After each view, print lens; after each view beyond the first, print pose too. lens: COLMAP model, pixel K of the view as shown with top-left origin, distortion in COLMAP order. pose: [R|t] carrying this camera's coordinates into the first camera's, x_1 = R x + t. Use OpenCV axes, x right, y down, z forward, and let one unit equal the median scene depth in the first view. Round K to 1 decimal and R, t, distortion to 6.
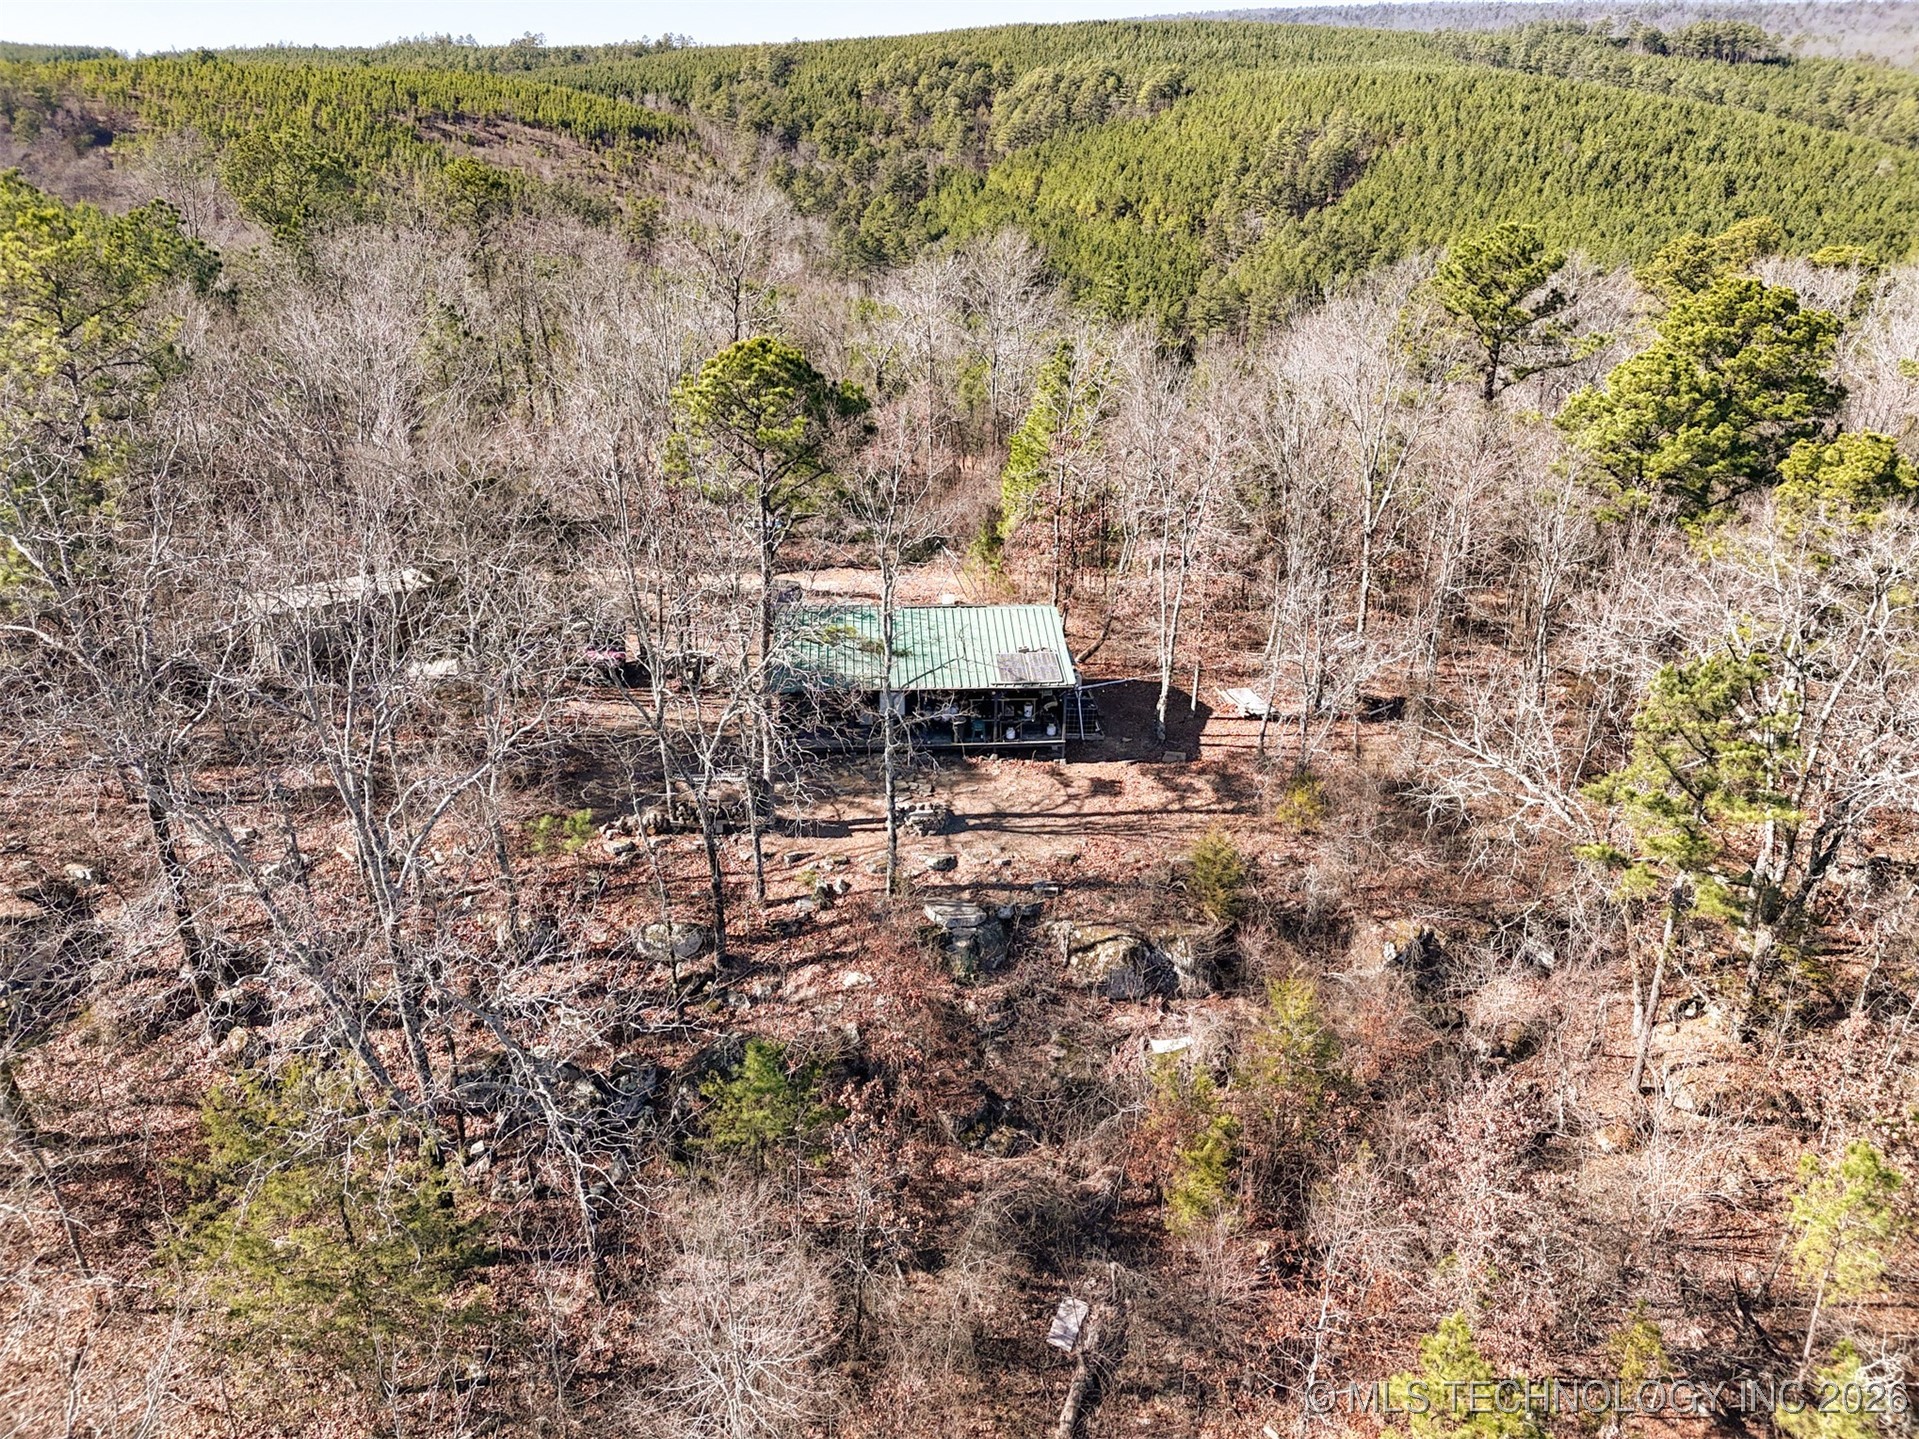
lens RADIAL K [[1350.5, 0, 959.3], [0, 1350.5, 721.3], [0, 0, 1]] dist [0.052248, -0.037272]
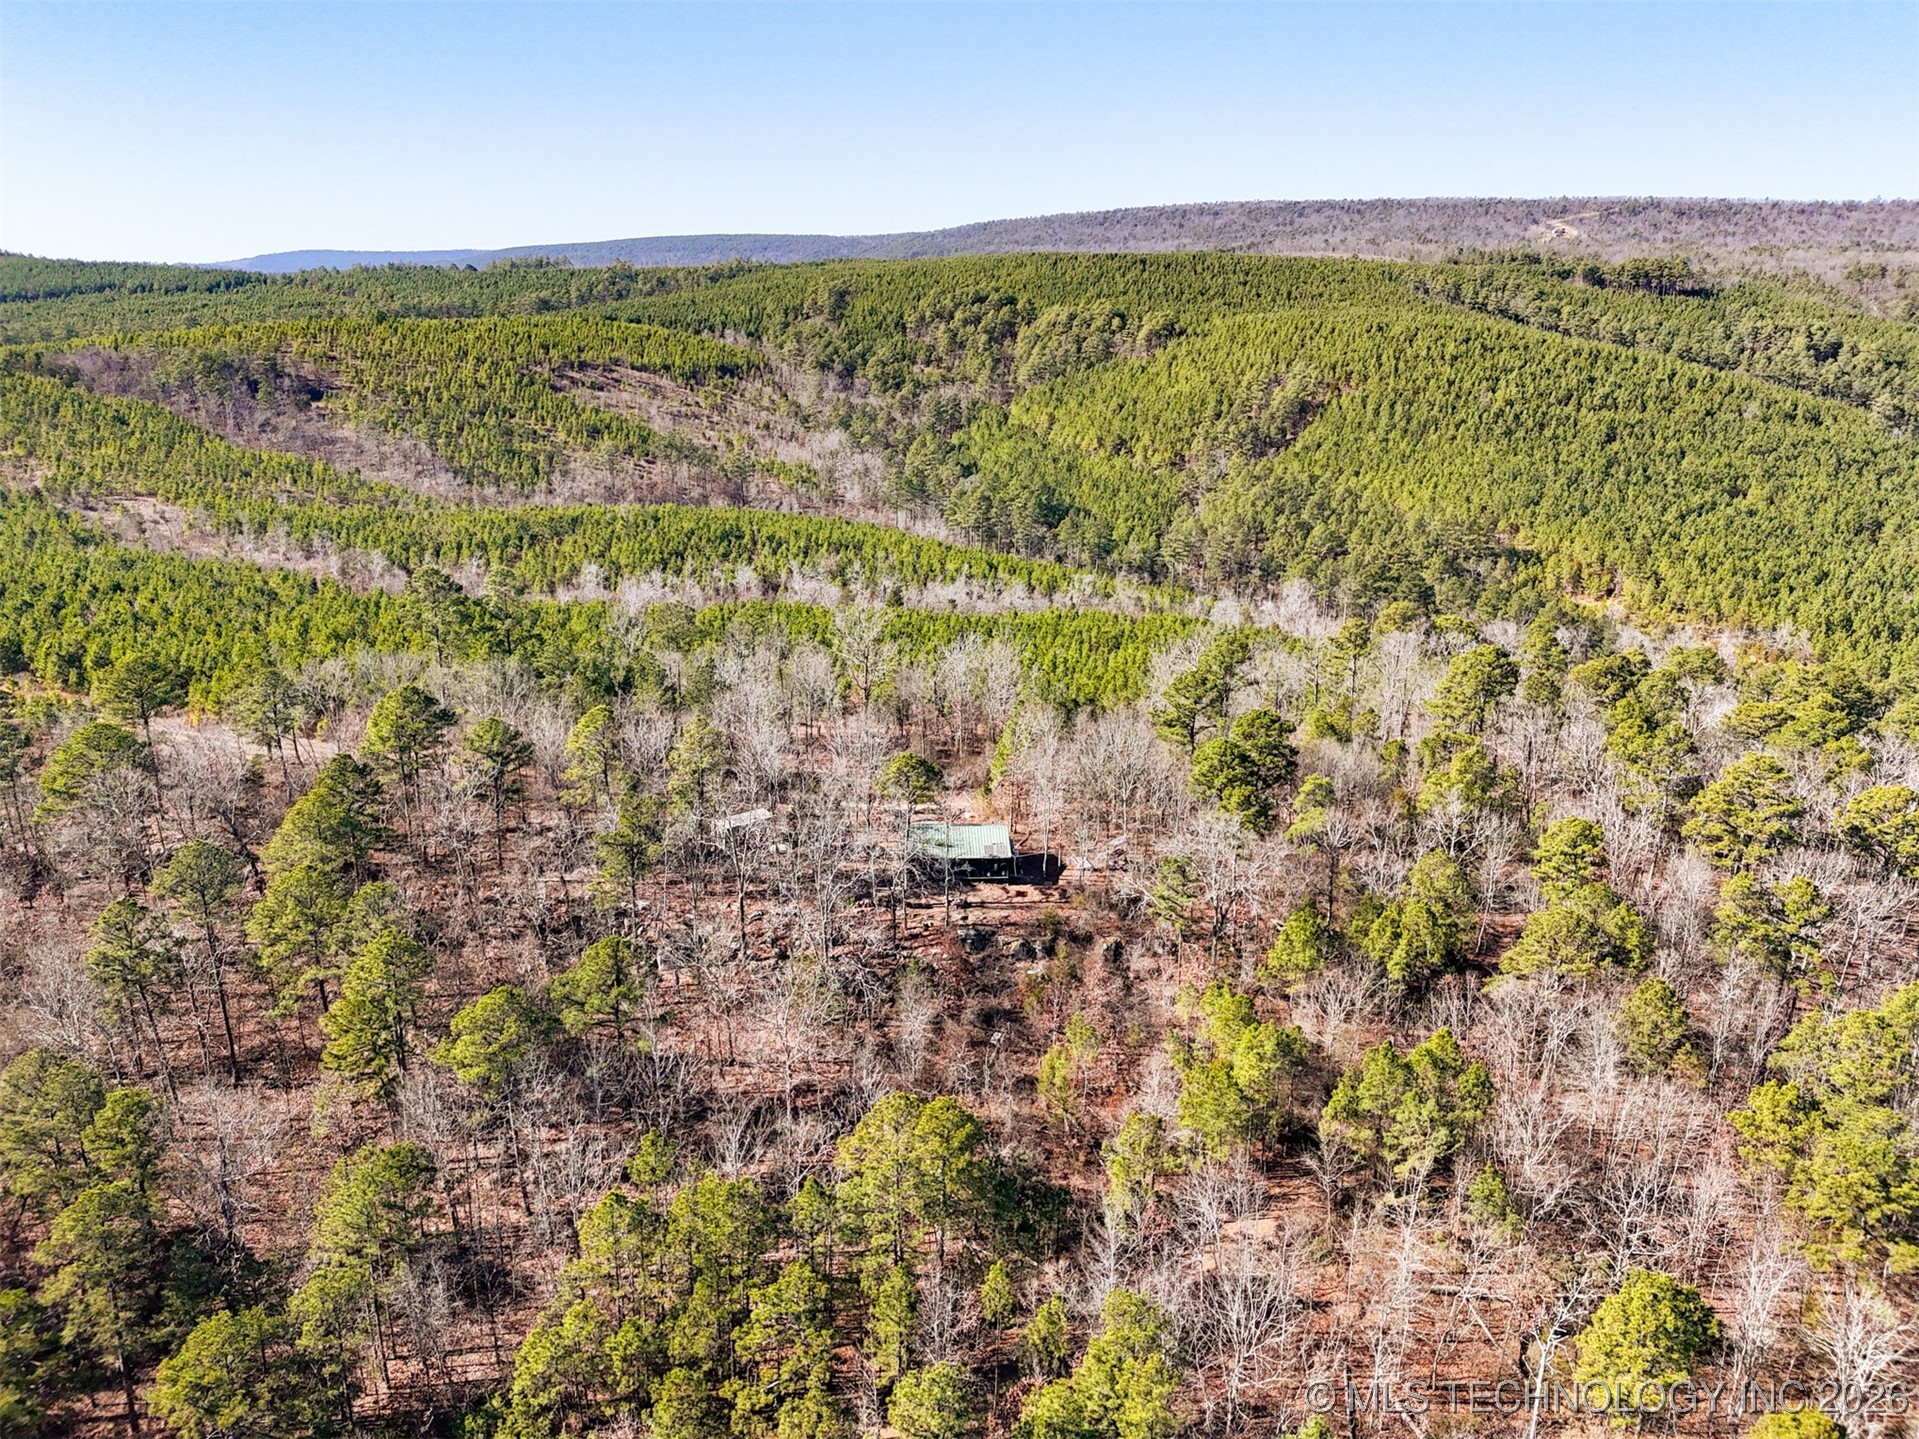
lens RADIAL K [[1350.5, 0, 957.8], [0, 1350.5, 722.4], [0, 0, 1]] dist [0.052248, -0.037272]
pose [[0.999707, 0.008318, -0.022747, 0.004095], [-0.010534, 0.995022, -0.099100, -0.003032], [0.021809, 0.099310, 0.994817, -0.208199]]
